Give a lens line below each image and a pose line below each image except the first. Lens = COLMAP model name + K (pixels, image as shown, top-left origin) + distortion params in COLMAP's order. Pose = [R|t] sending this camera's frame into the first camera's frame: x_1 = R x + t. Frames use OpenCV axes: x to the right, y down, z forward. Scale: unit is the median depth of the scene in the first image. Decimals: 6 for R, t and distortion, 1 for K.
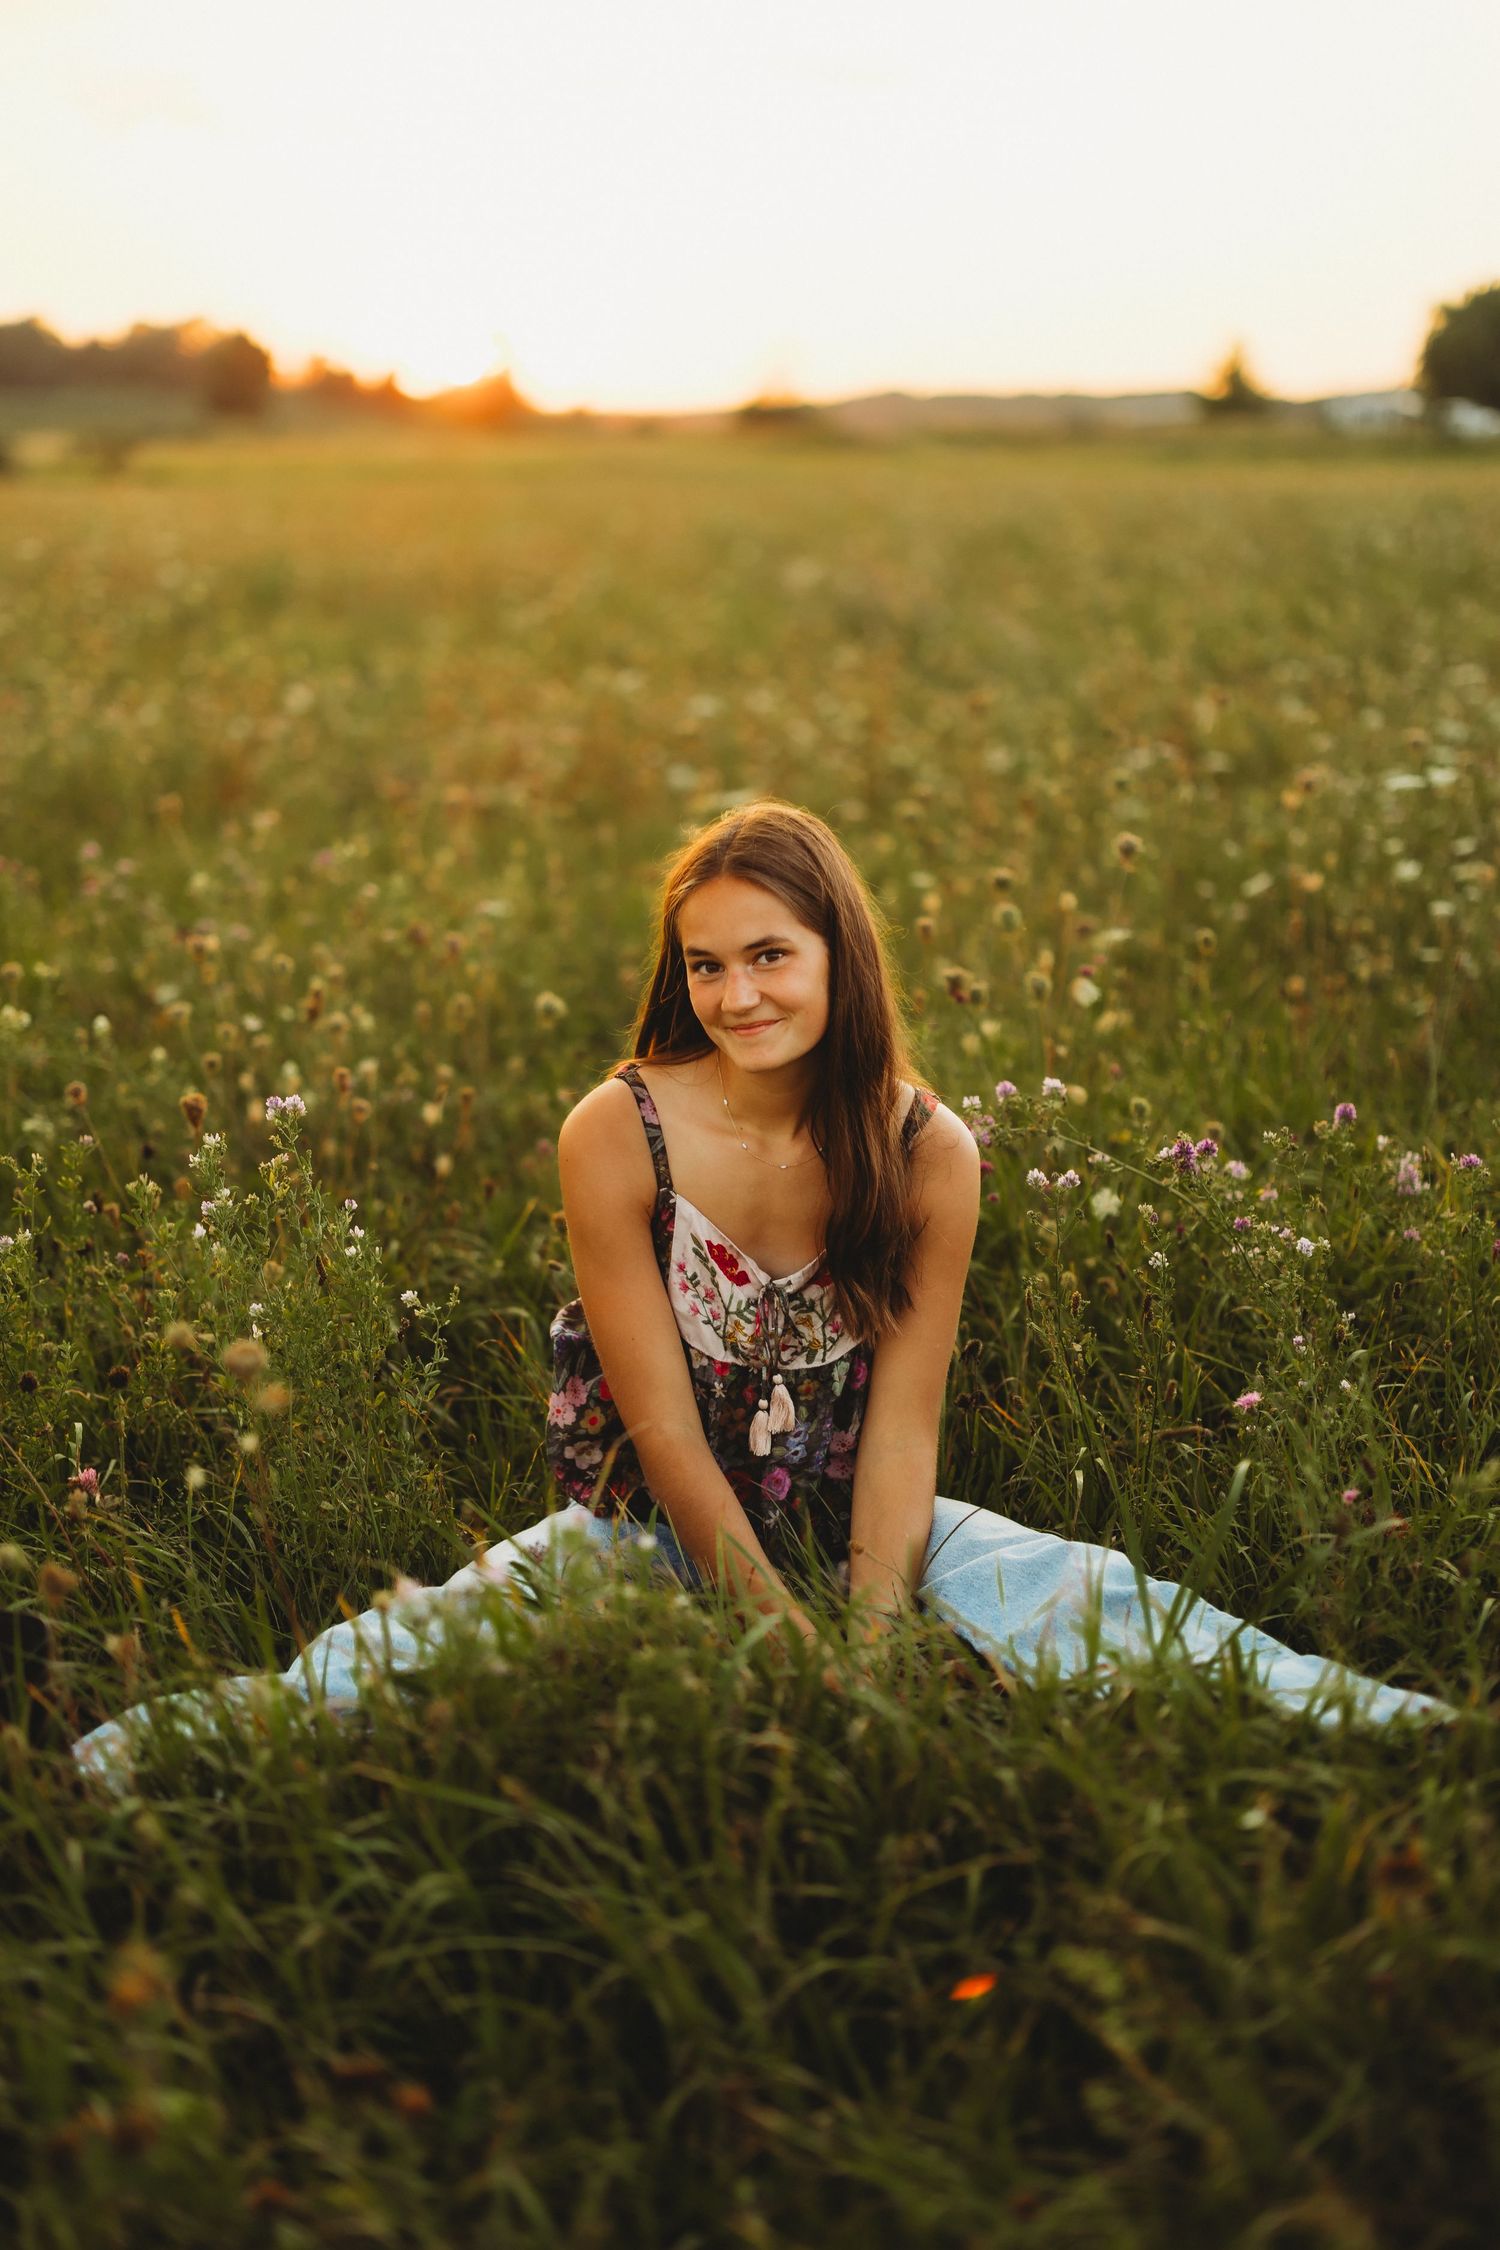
lens RADIAL K [[5209.5, 0, 749.5], [0, 5209.5, 1172.2], [0, 0, 1]] dist [1.127644, -0.011021]
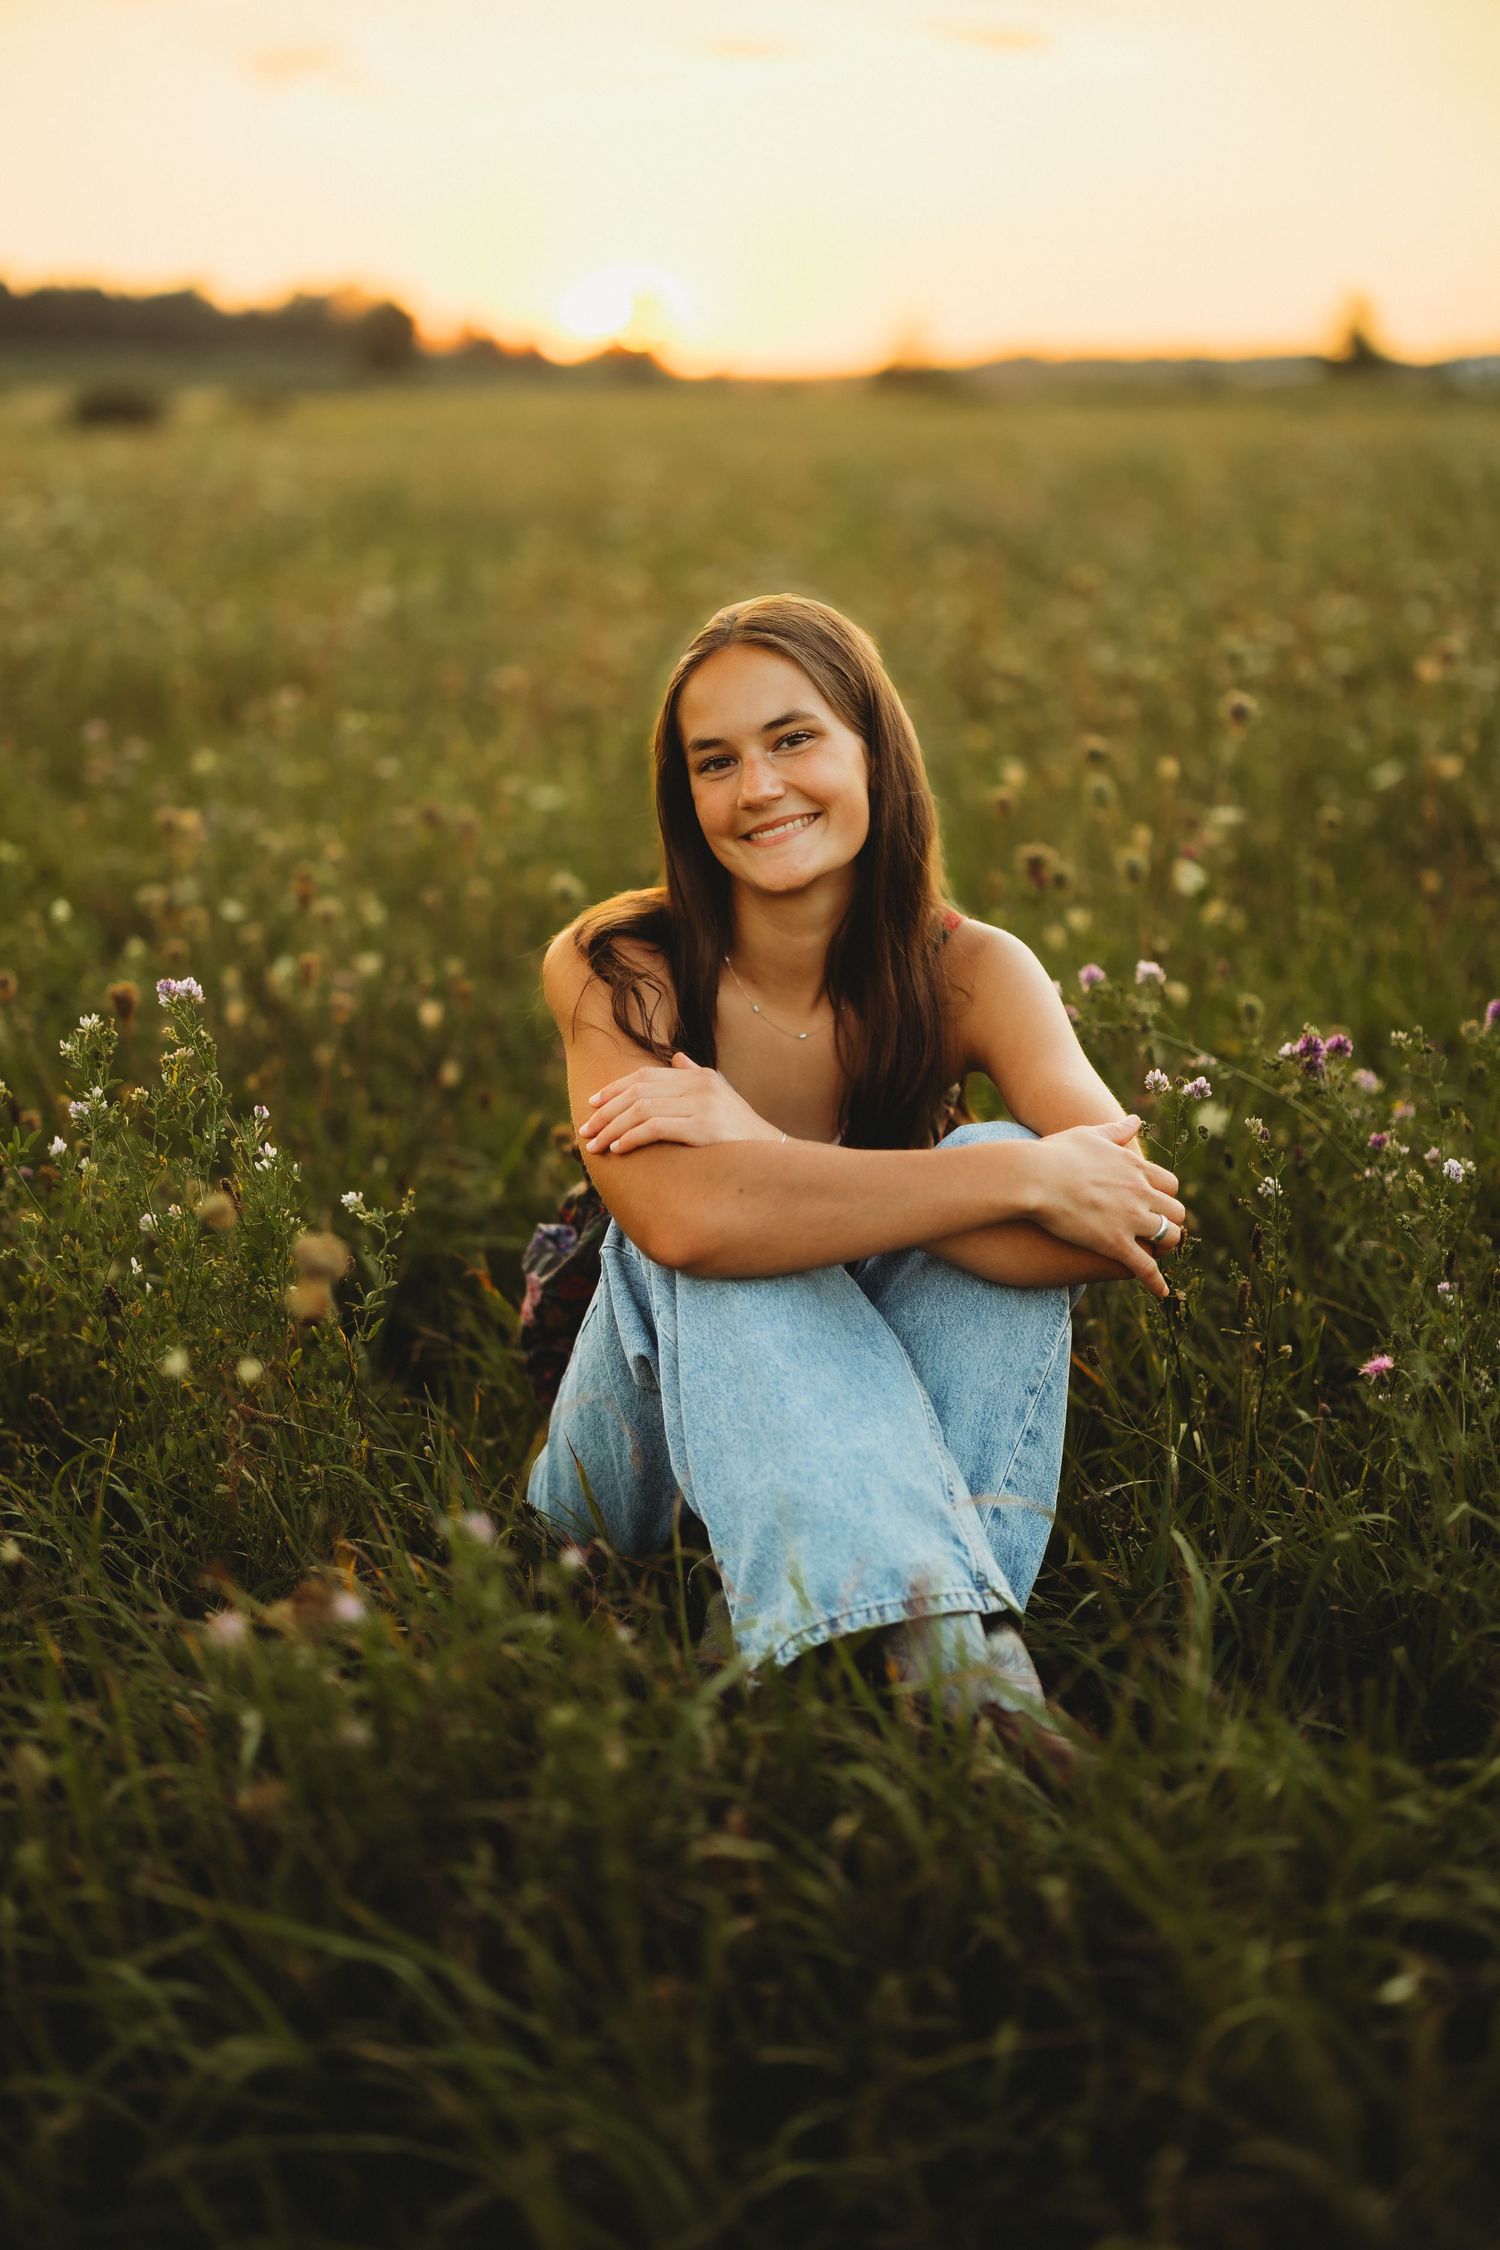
lens RADIAL K [[4568.9, 0, 750.0], [0, 4568.9, 1125.0], [0, 0, 1]] dist [0.560768, 0.151618]
pose [[0.999318, 0.005434, -0.036535, 0.019718], [-0.005371, 0.999984, 0.001827, 0.005258], [0.036545, -0.001630, 0.999331, 0.240450]]
